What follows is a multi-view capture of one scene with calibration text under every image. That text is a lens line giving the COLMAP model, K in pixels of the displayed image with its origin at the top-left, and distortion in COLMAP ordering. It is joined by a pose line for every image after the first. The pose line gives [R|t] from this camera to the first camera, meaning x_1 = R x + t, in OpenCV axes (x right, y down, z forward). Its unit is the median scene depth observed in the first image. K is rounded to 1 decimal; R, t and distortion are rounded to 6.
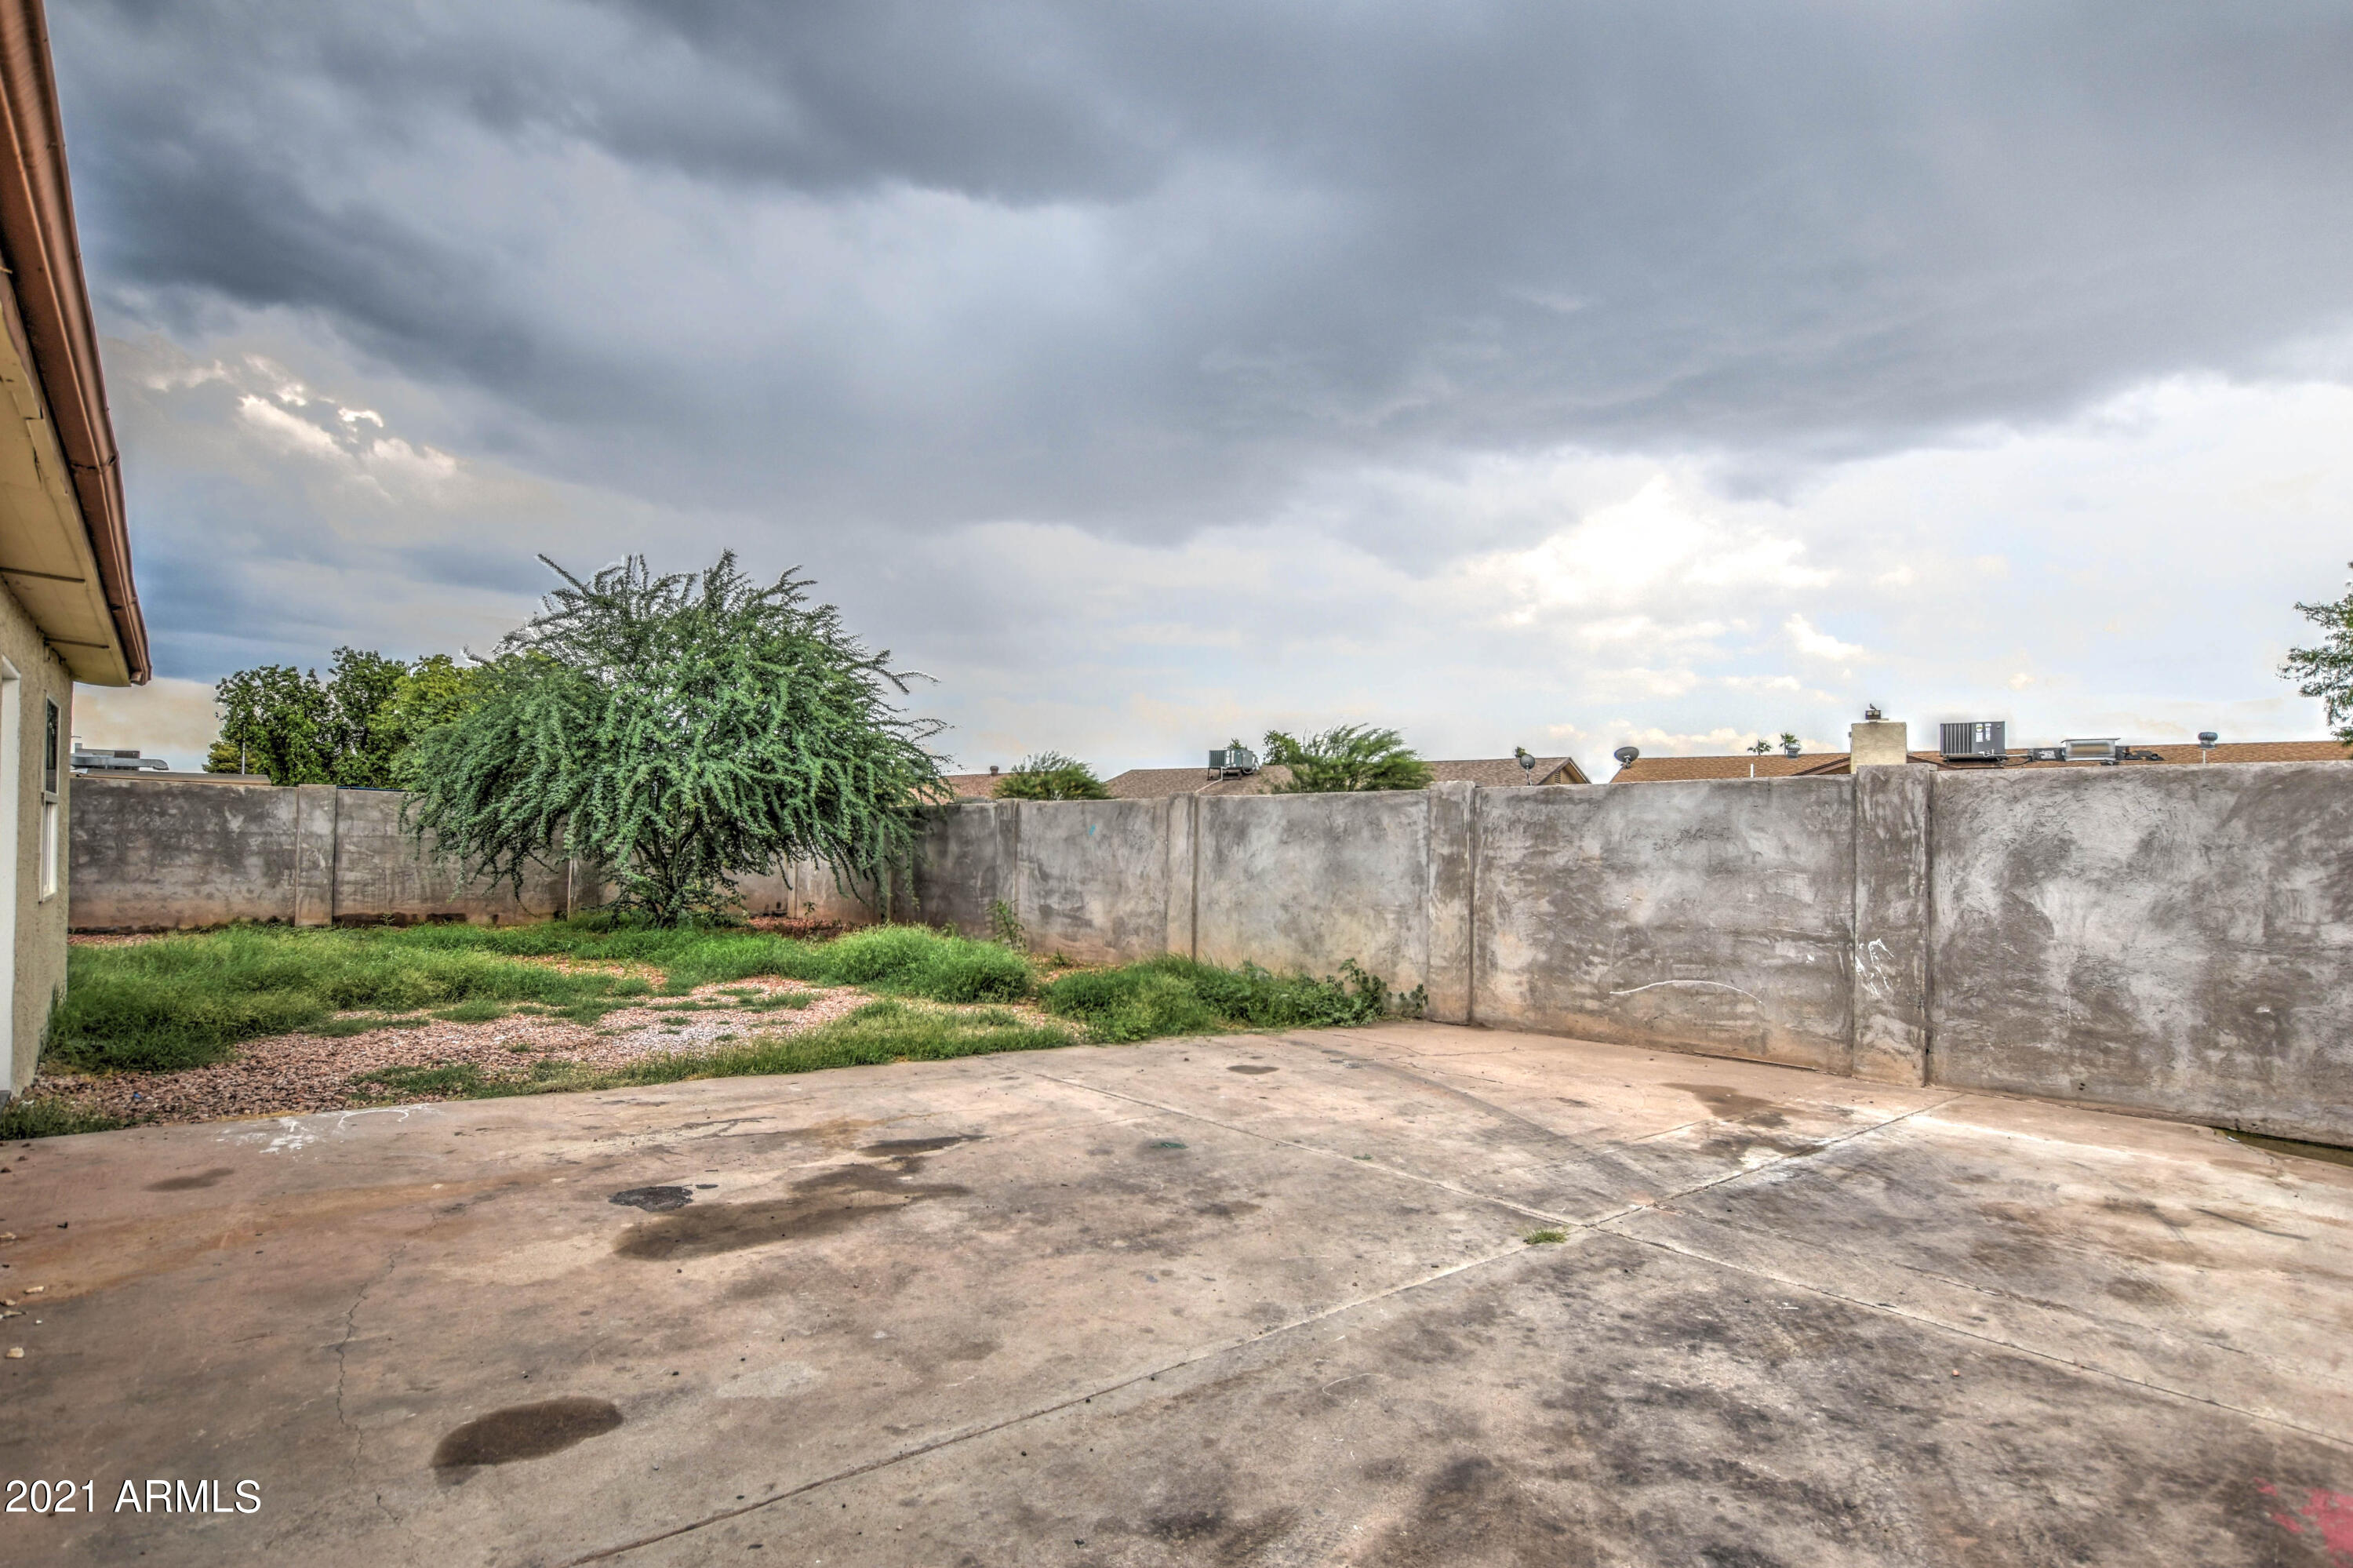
lens RADIAL K [[1189.5, 0, 1141.5], [0, 1189.5, 856.8], [0, 0, 1]] dist [-0.018053, -0.001147]
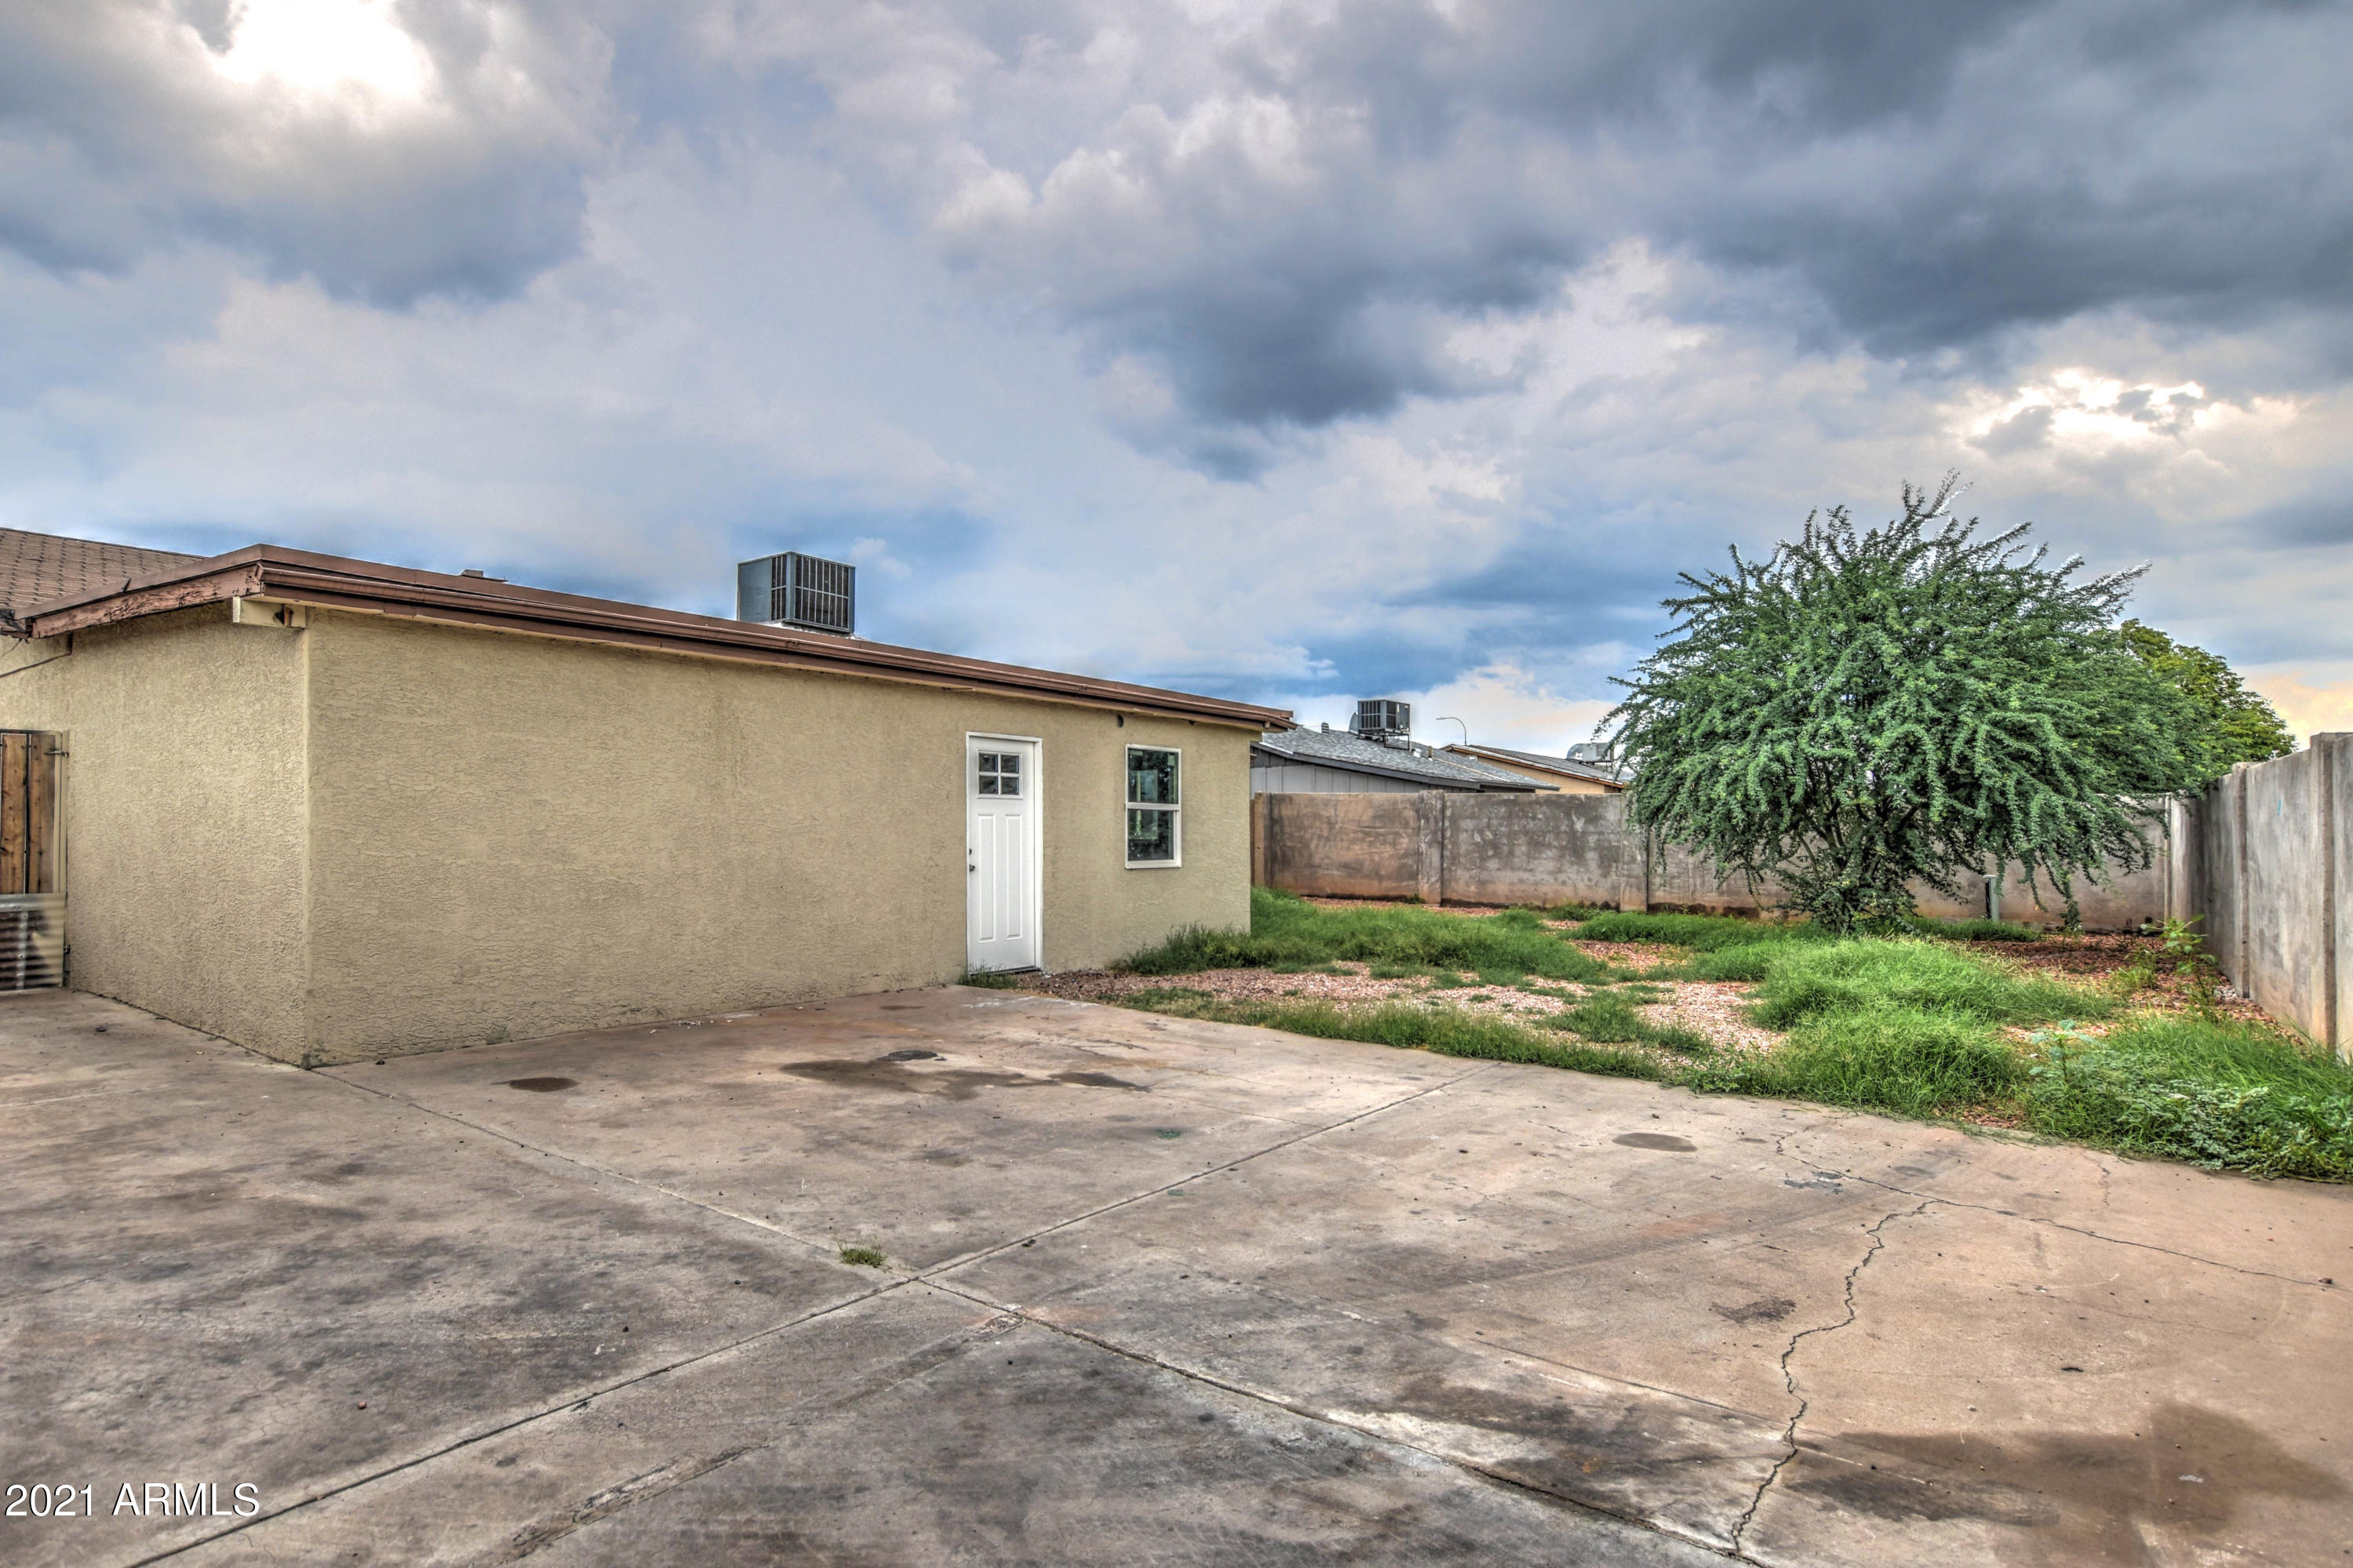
lens RADIAL K [[1189.3, 0, 1184.9], [0, 1189.3, 801.1], [0, 0, 1]] dist [-0.018053, -0.001147]
pose [[0.270465, -0.037869, -0.961985, 1.098991], [-0.013596, 0.998976, -0.043147, 0.021173], [0.962634, 0.024749, 0.269673, 0.869758]]
